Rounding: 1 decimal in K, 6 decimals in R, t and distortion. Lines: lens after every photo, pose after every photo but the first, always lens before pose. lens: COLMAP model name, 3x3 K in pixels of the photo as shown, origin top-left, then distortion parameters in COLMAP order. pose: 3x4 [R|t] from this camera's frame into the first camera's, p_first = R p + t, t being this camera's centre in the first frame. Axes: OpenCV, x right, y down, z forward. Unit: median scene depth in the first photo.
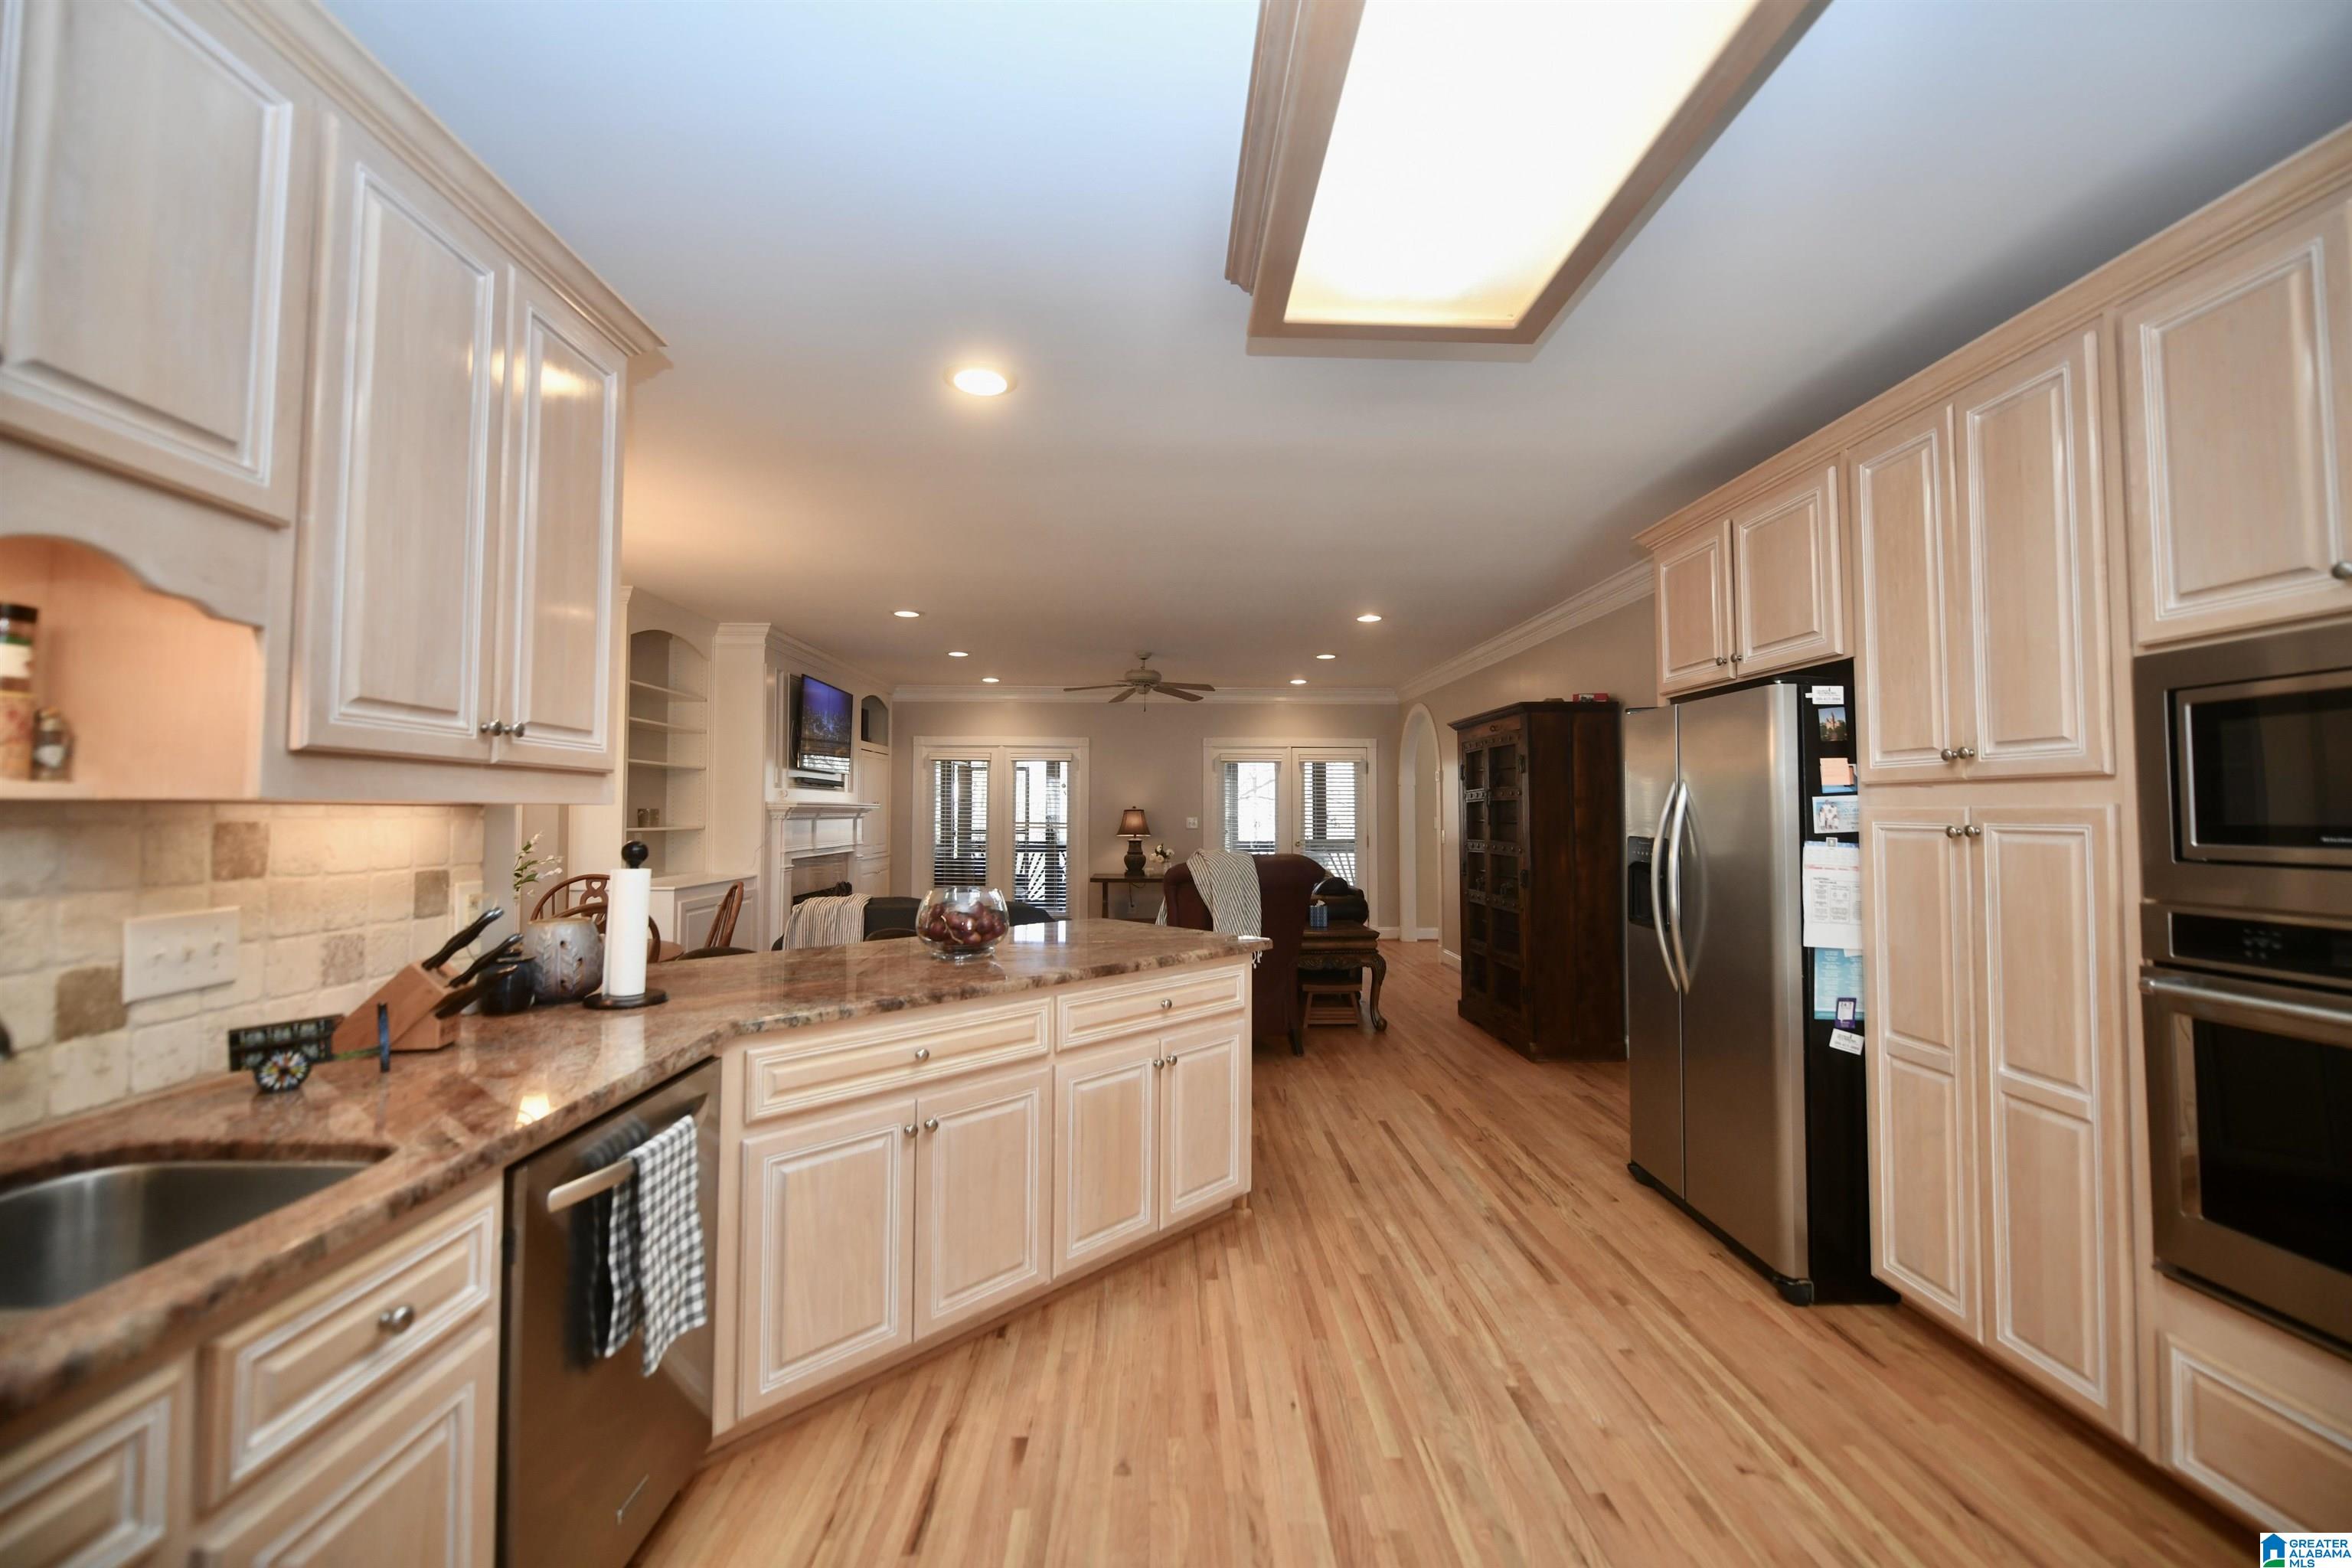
lens RADIAL K [[922.8, 0, 1185.6], [0, 922.8, 790.6], [0, 0, 1]] dist [-0.005560, -0.000796]
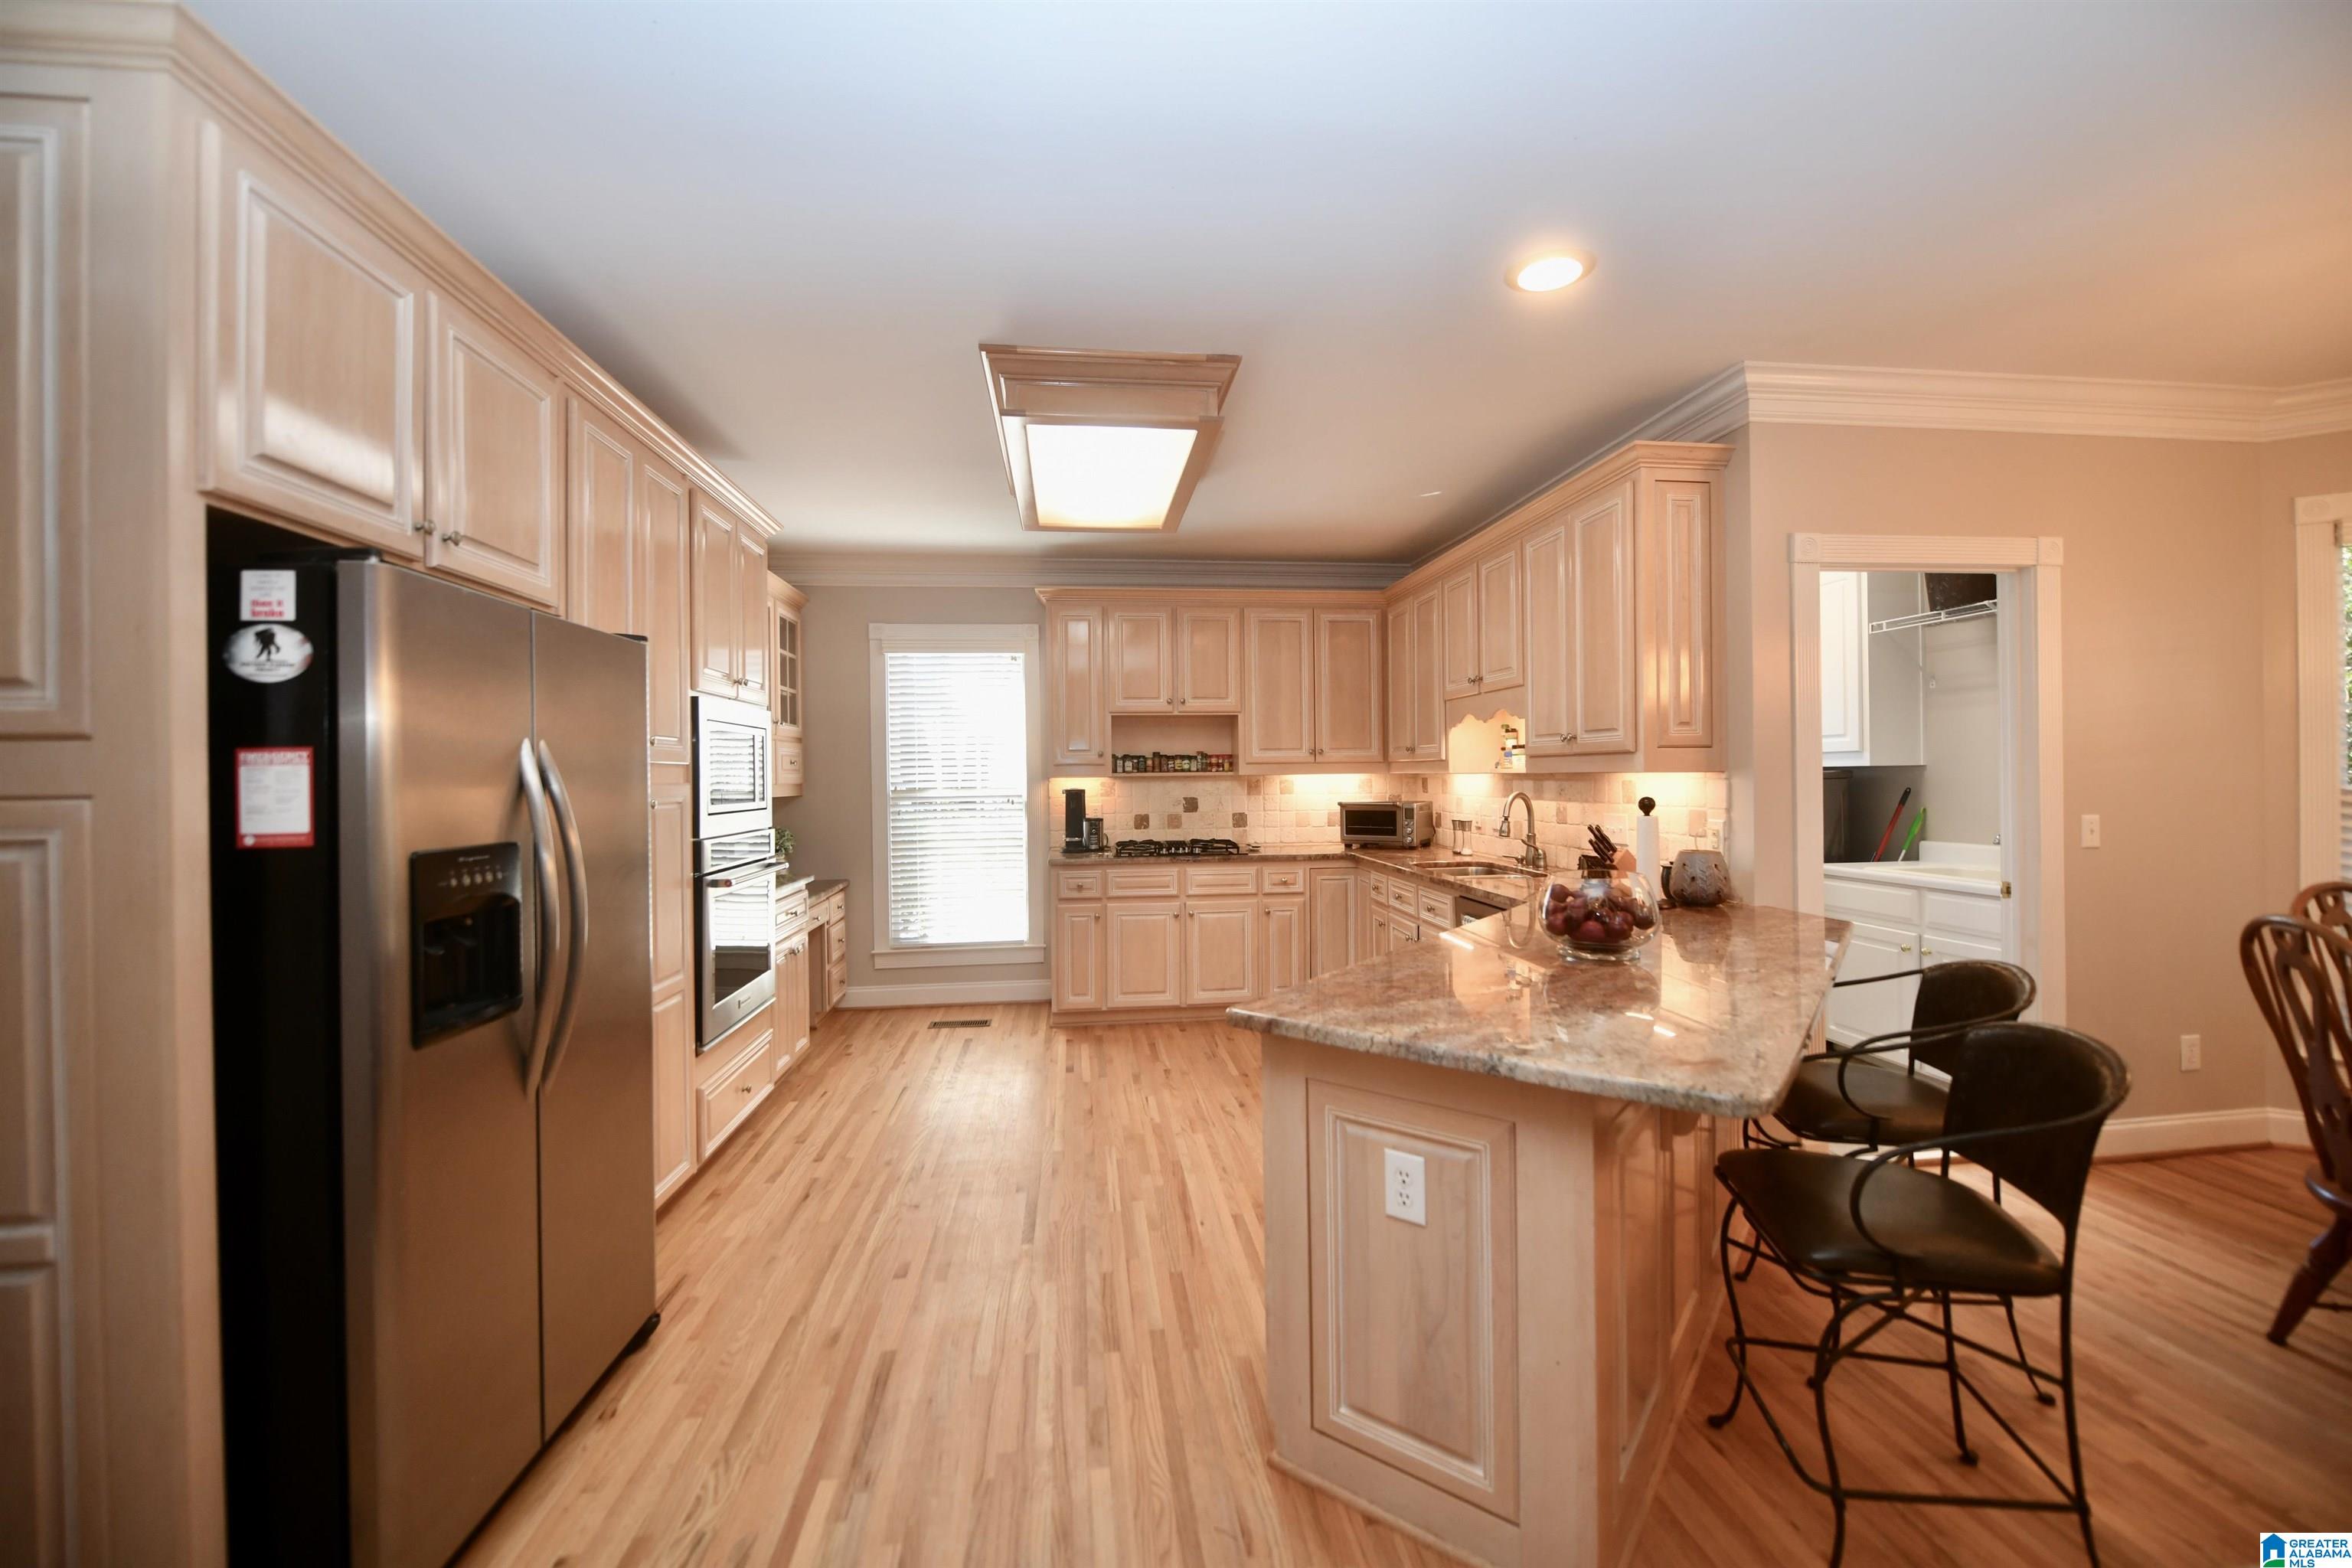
lens RADIAL K [[922.8, 0, 1184.7], [0, 922.8, 777.1], [0, 0, 1]] dist [-0.005560, -0.000796]
pose [[-0.995941, 0.014204, -0.088882, 0.206614], [0.016381, 0.999582, -0.023808, 0.040206], [0.088507, -0.025167, -0.995758, 1.925667]]
